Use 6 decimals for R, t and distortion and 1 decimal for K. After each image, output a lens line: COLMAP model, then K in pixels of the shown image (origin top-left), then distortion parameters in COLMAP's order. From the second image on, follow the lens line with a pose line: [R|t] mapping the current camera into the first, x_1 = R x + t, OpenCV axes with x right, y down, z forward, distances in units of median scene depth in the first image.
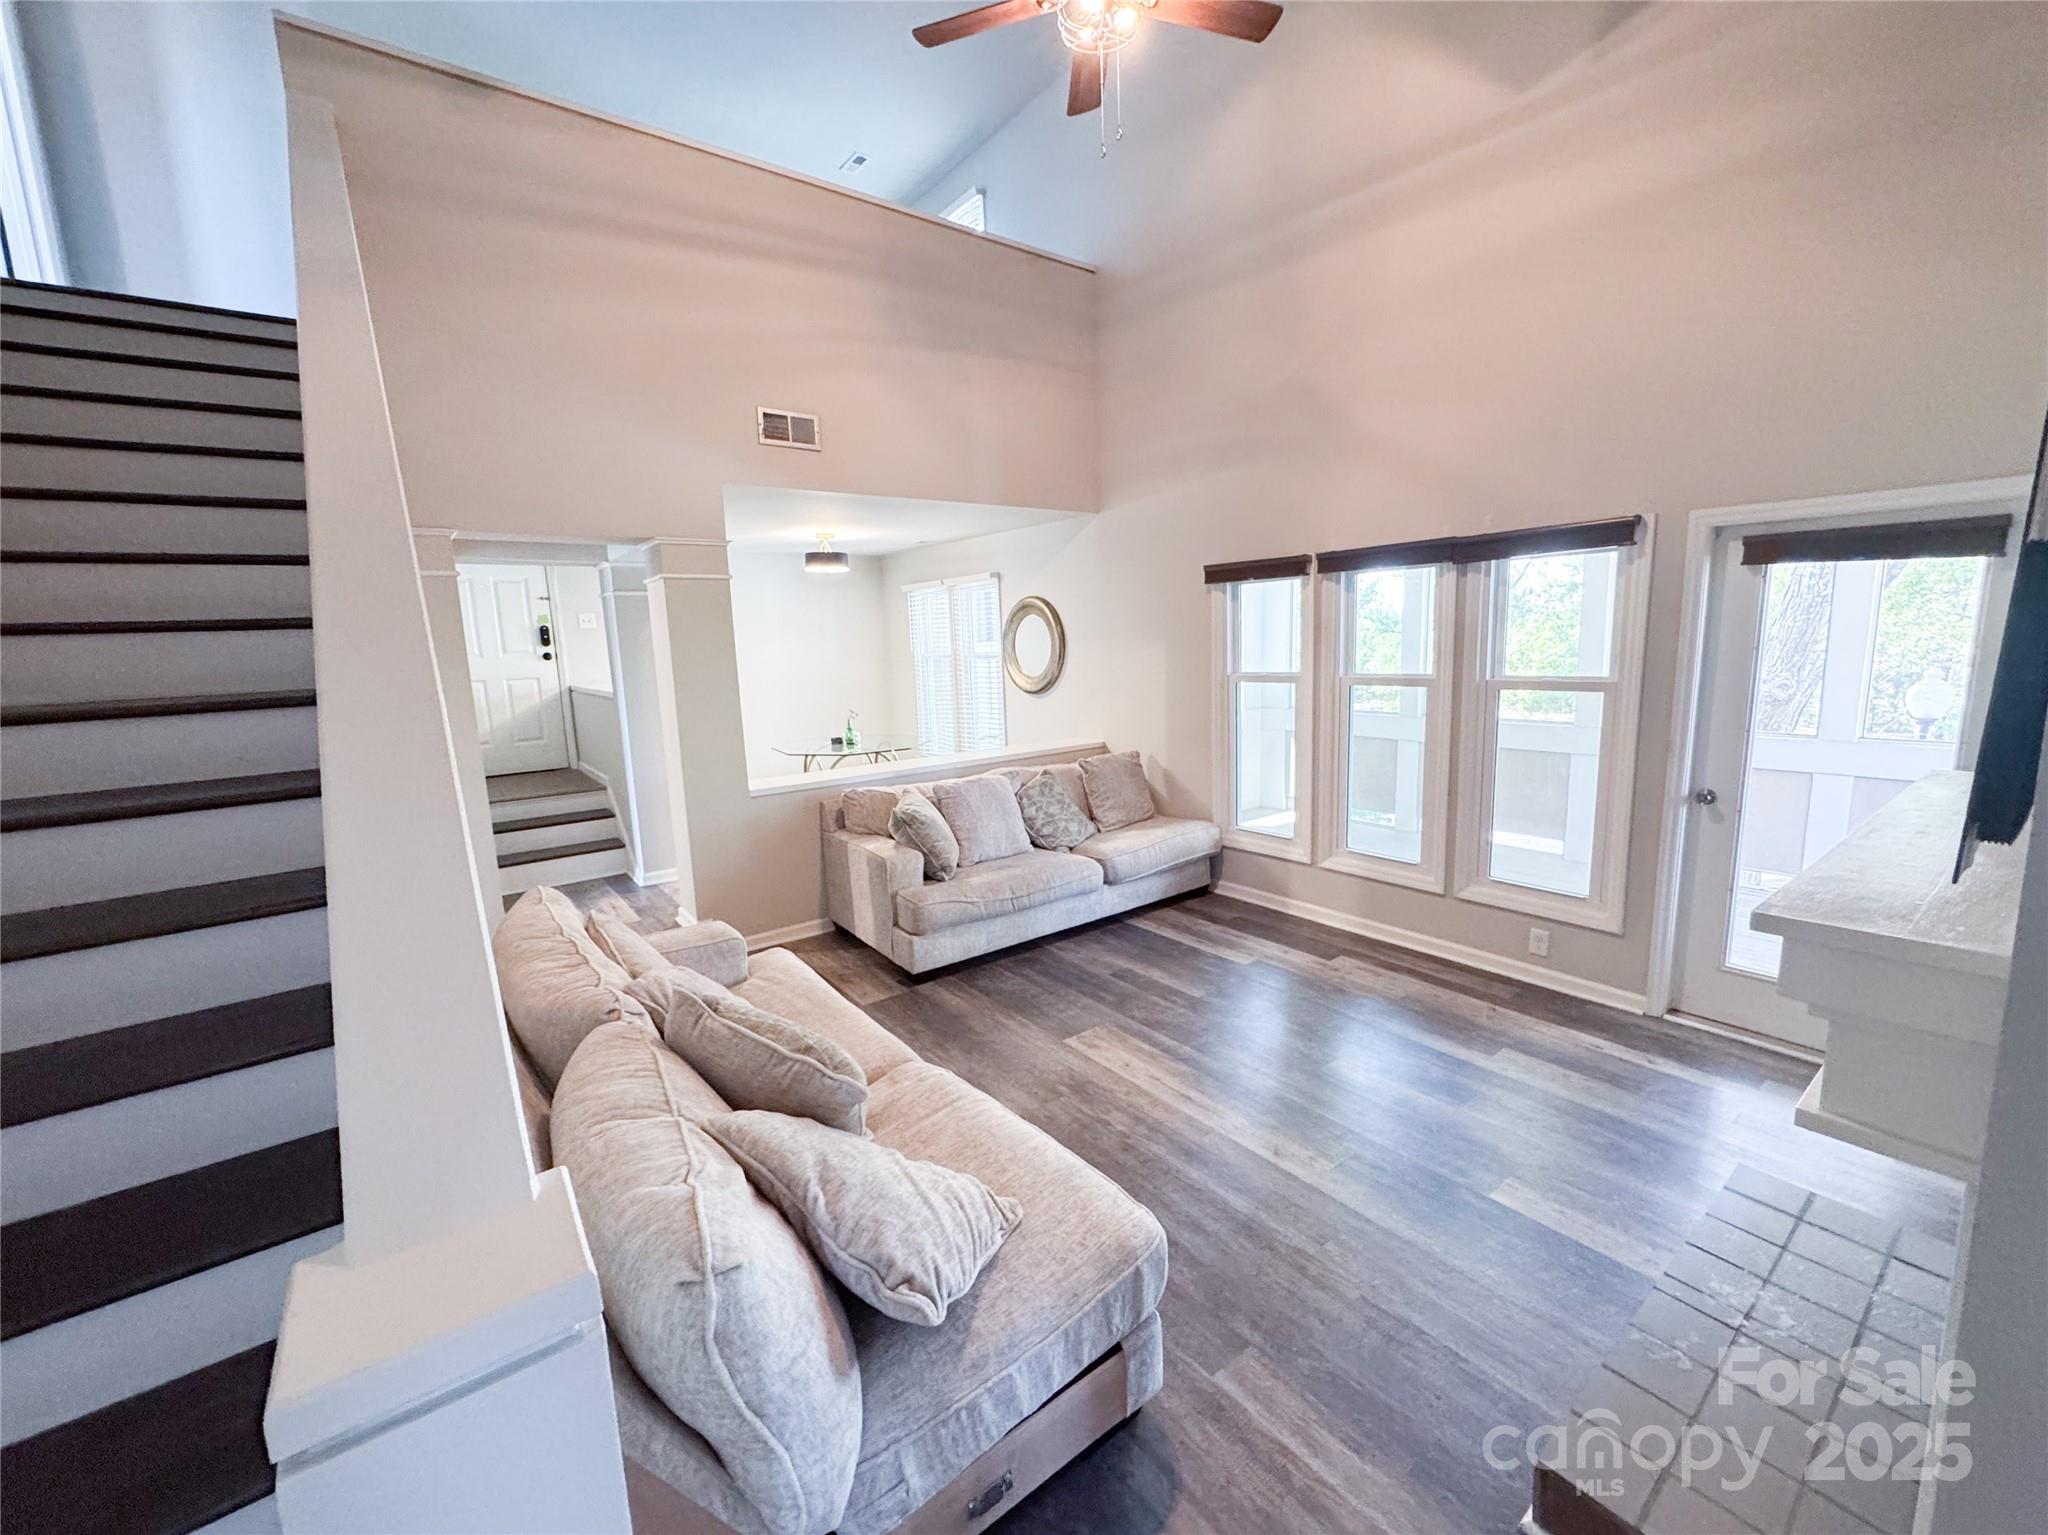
lens RADIAL K [[823.3, 0, 1021.8], [0, 823.3, 763.1], [0, 0, 1]] dist [-0.002268, -0.000483]
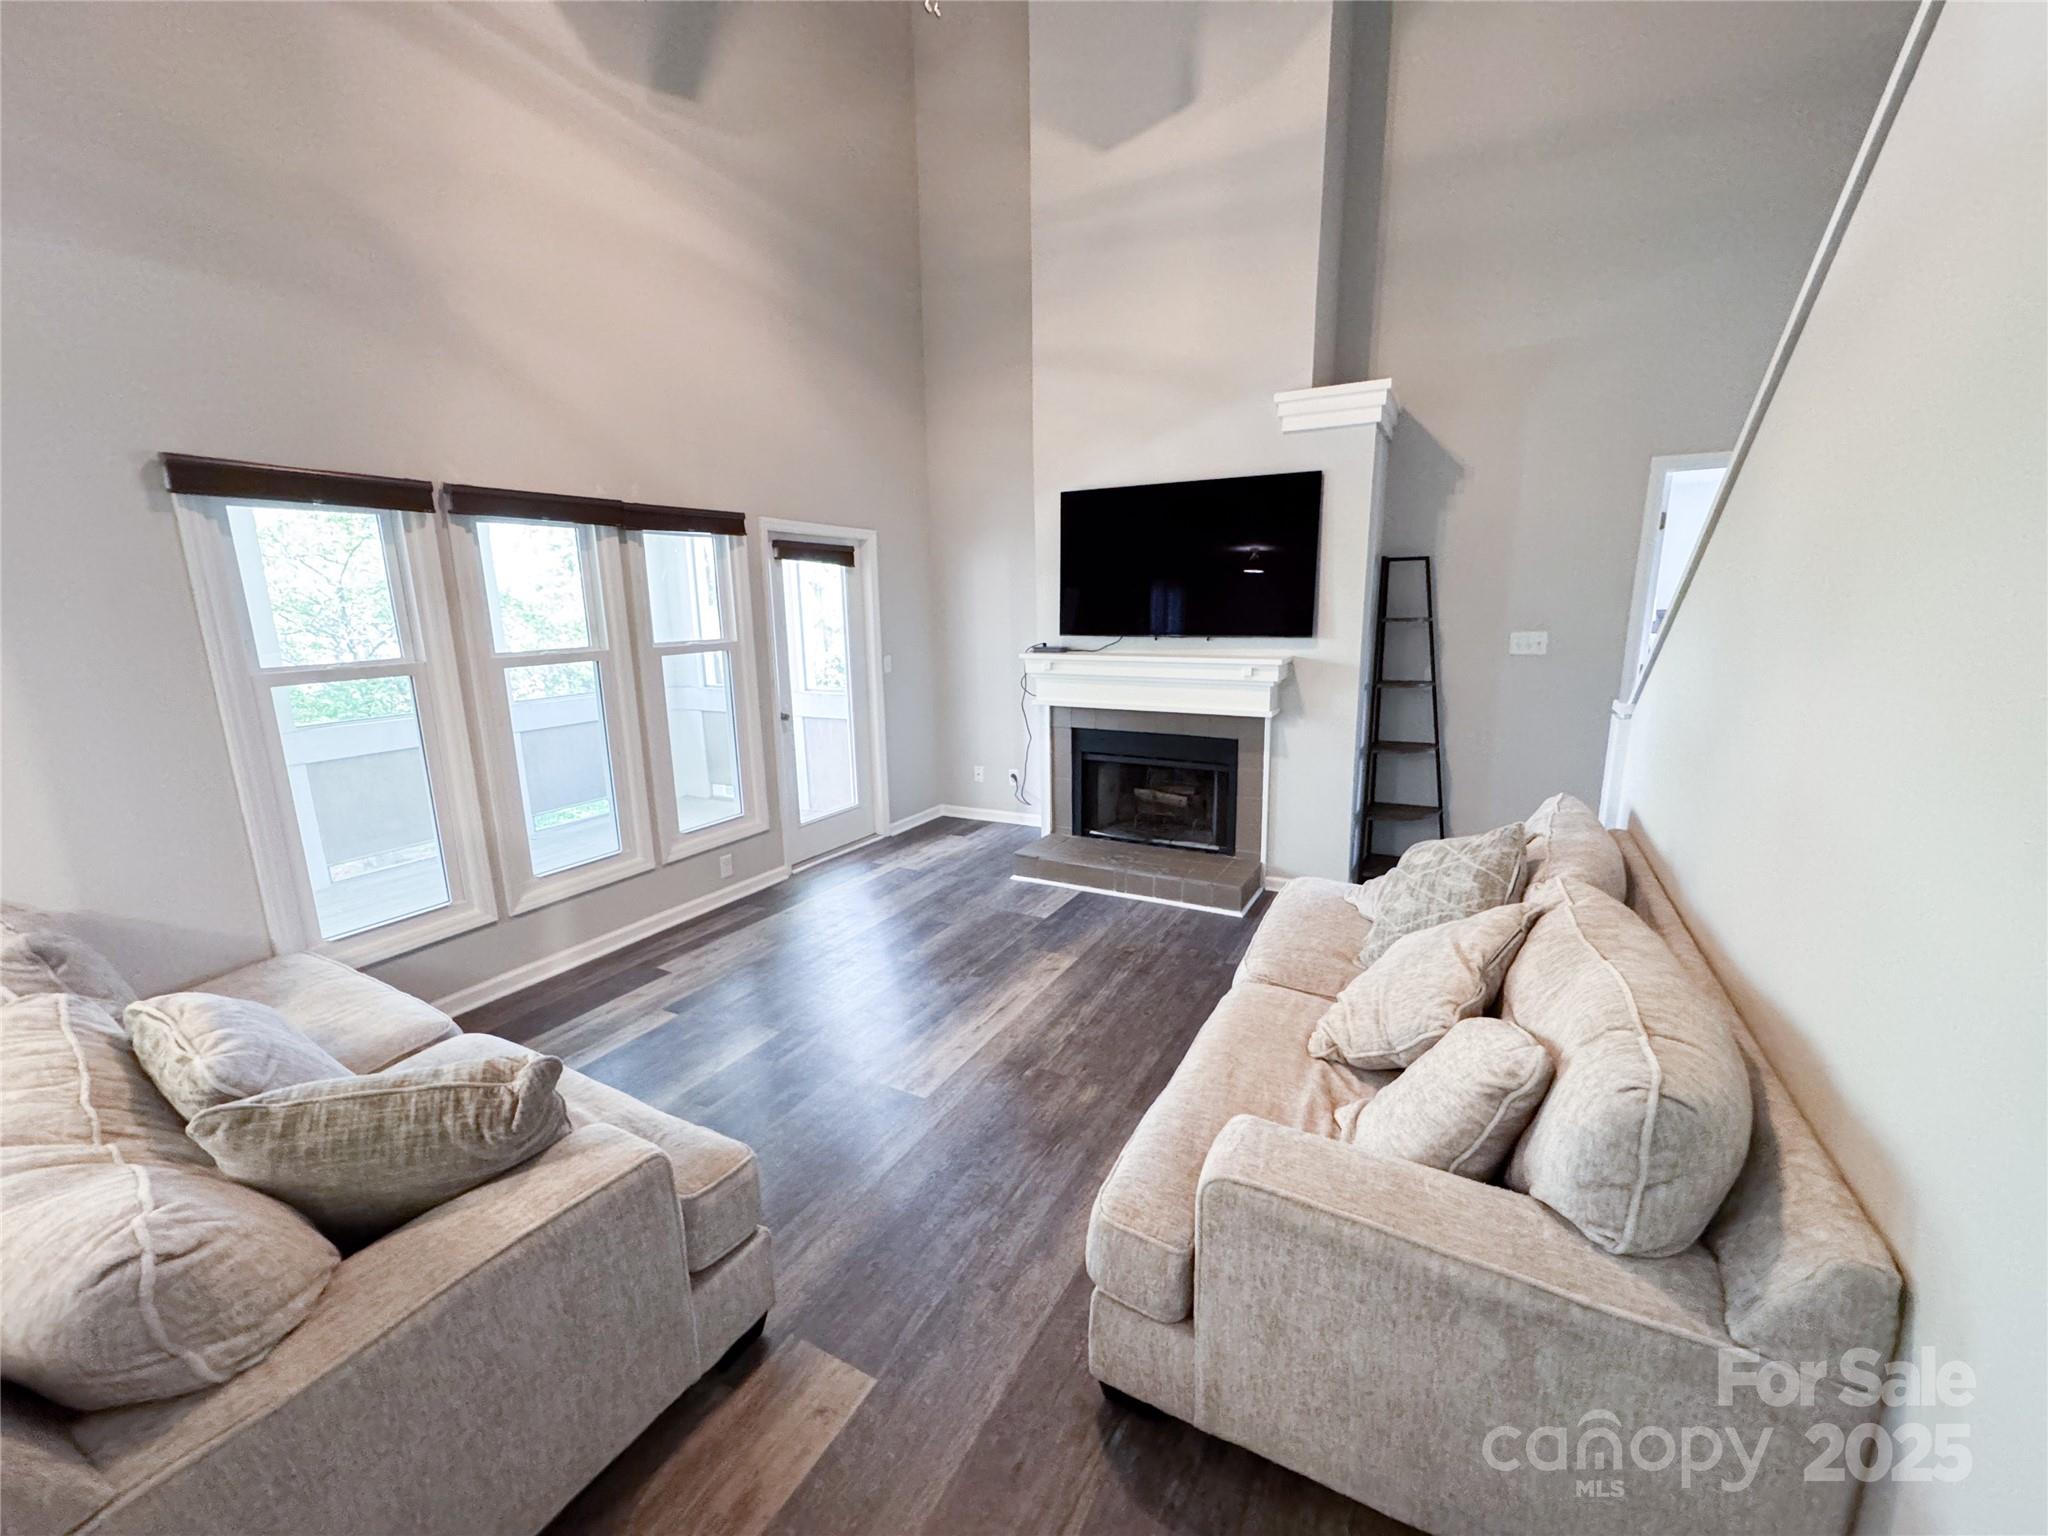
lens RADIAL K [[823.3, 0, 1021.8], [0, 823.3, 763.6], [0, 0, 1]] dist [-0.002268, -0.000483]
pose [[-0.418474, -0.137657, 0.897736, -0.565782], [0.166438, 0.960085, 0.224802, -0.113753], [-0.892848, 0.243492, -0.378859, 0.990742]]
